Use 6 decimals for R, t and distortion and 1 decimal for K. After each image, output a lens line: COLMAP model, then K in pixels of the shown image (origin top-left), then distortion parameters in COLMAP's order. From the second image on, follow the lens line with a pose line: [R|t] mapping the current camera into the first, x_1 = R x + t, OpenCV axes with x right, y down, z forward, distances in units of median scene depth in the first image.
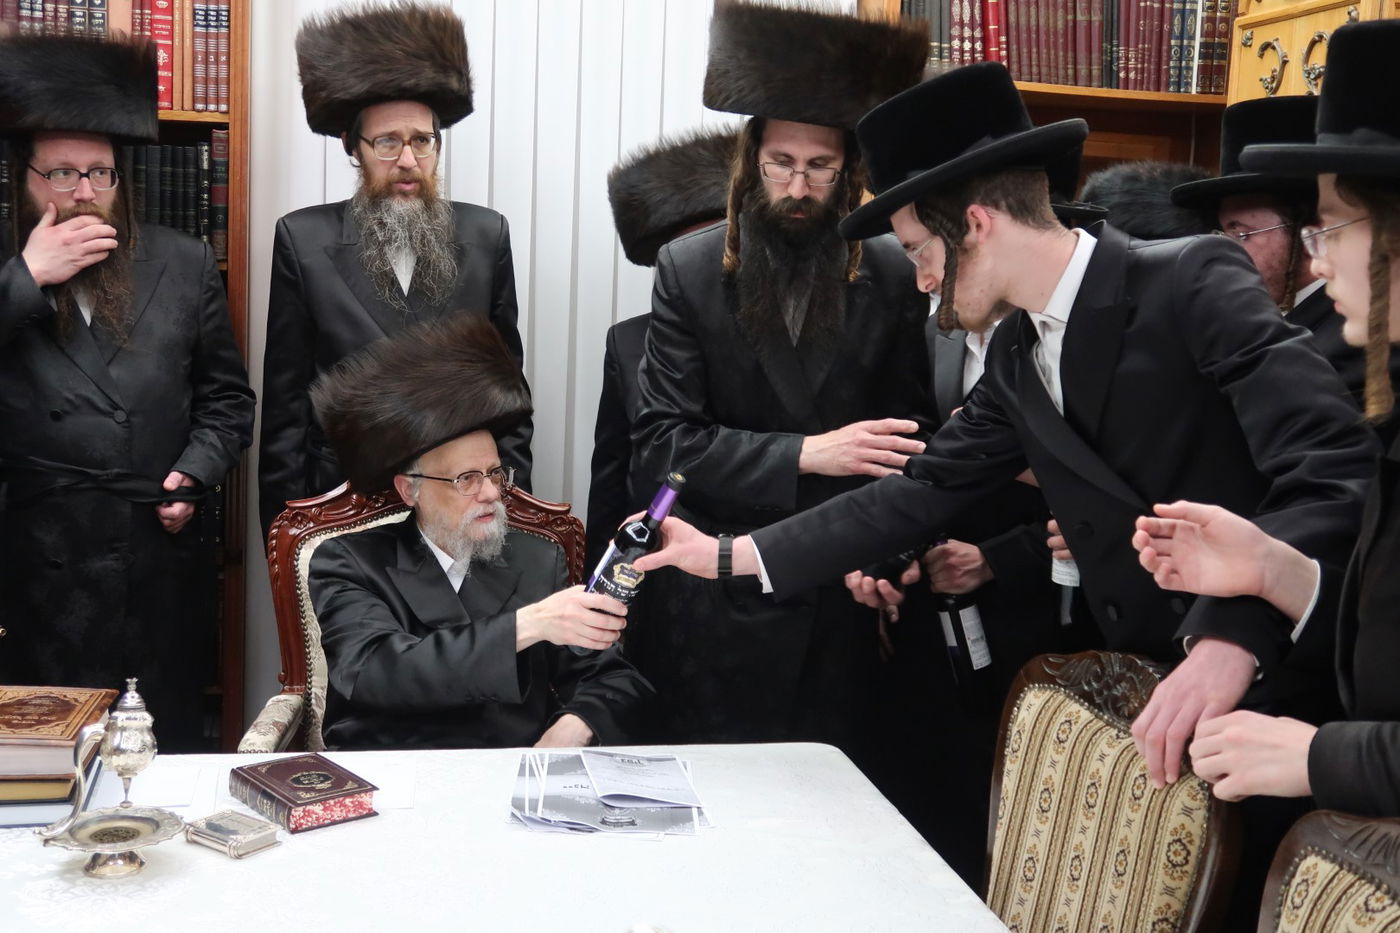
lens RADIAL K [[1563.1, 0, 703.4], [0, 1563.1, 463.4], [0, 0, 1]] dist [0.004541, 0.000000]
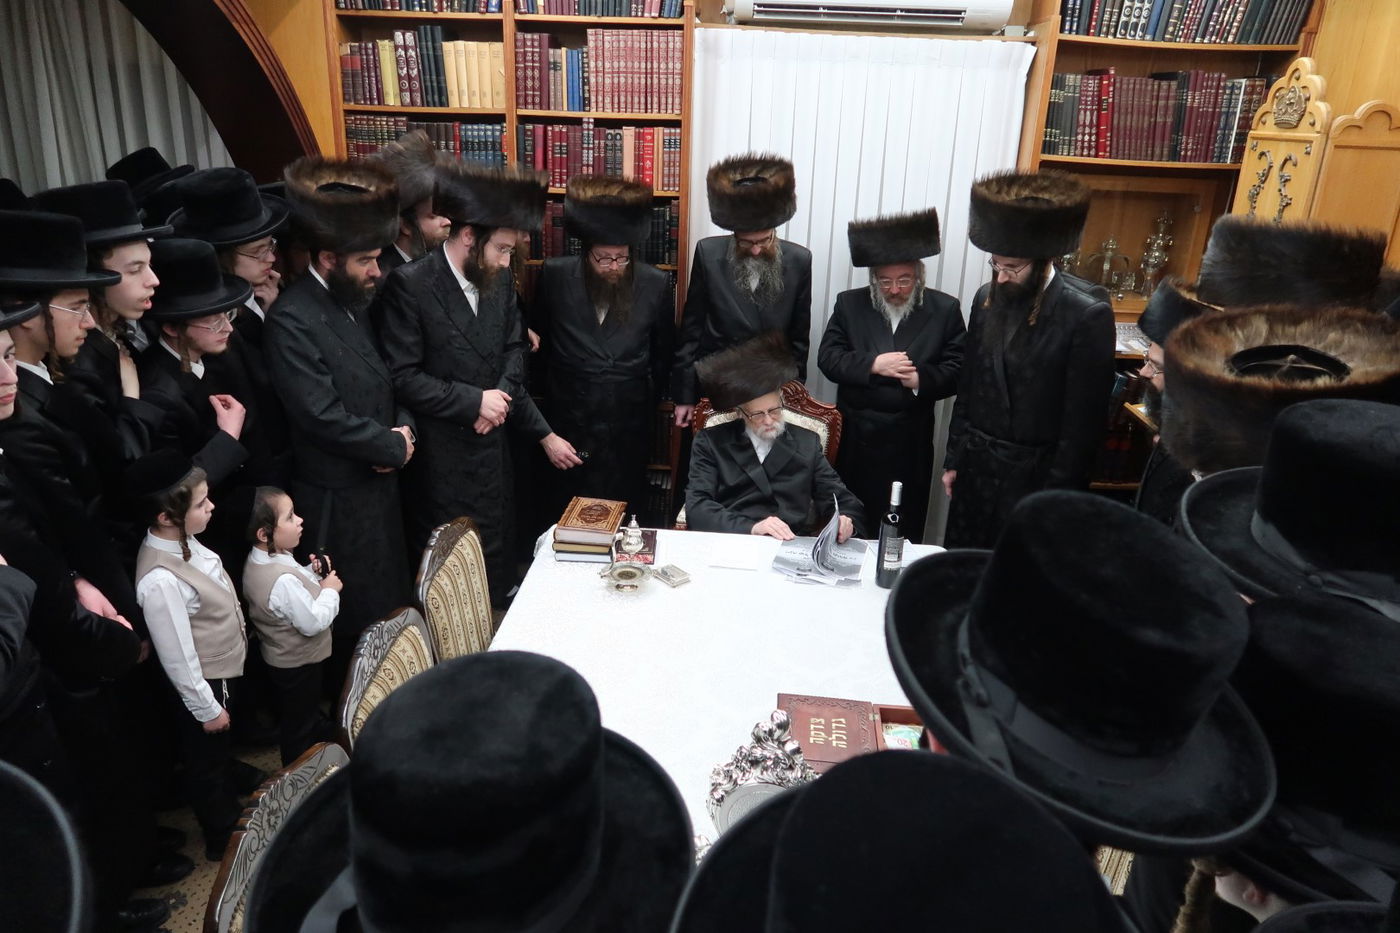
lens RADIAL K [[956.5, 0, 701.8], [0, 956.5, 465.1], [0, 0, 1]] dist [-0.036472, 0.005150]
pose [[0.962329, 0.084858, -0.258308, 0.103935], [-0.026251, 0.974608, 0.222372, -0.236290], [0.270619, -0.207214, 0.940121, -0.318645]]
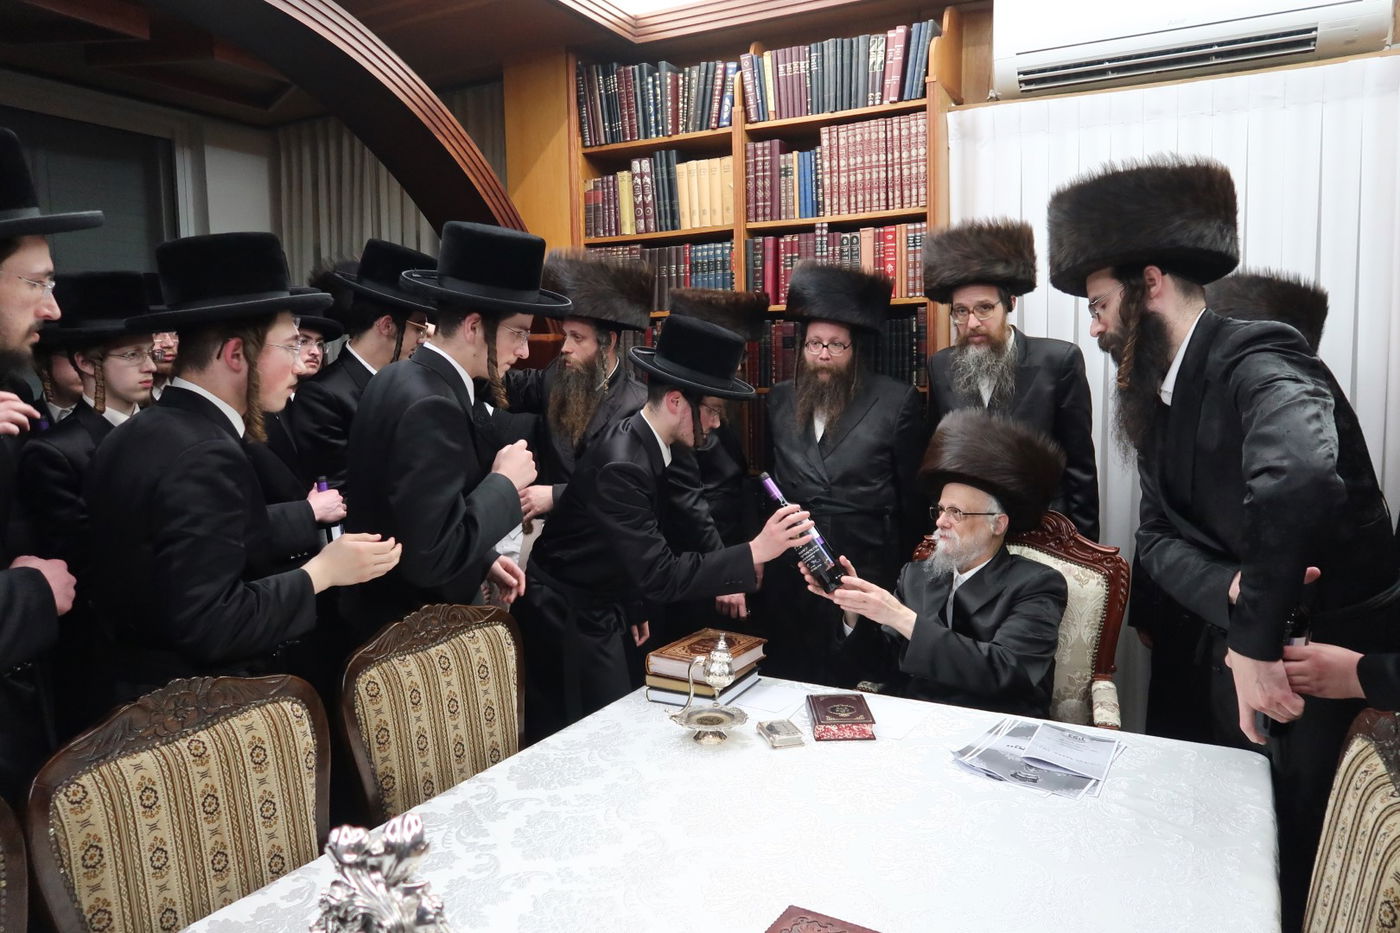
lens RADIAL K [[956.5, 0, 693.7], [0, 956.5, 468.5], [0, 0, 1]] dist [-0.036472, 0.005150]
pose [[0.741456, 0.006949, -0.670966, 0.284221], [-0.032196, 0.999163, -0.025230, -0.015972], [0.670229, 0.040309, 0.741059, 0.155524]]
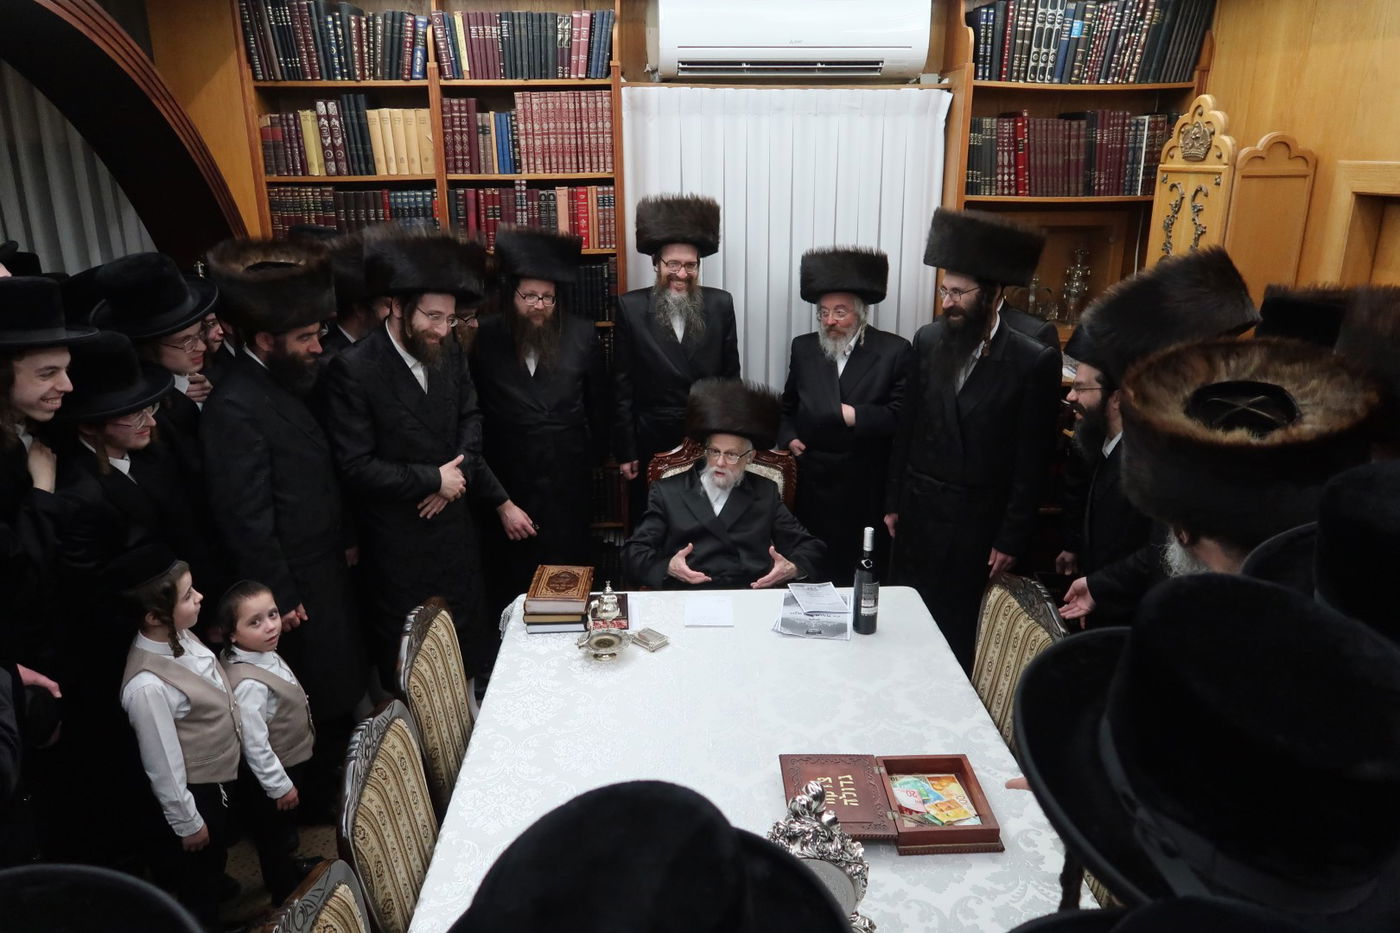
lens RADIAL K [[956.5, 0, 706.4], [0, 956.5, 463.9], [0, 0, 1]] dist [-0.036472, 0.005150]
pose [[0.984585, 0.006067, -0.174803, 0.037549], [0.025559, 0.983681, 0.178098, -0.254862], [0.173031, -0.179821, 0.968362, -0.318916]]
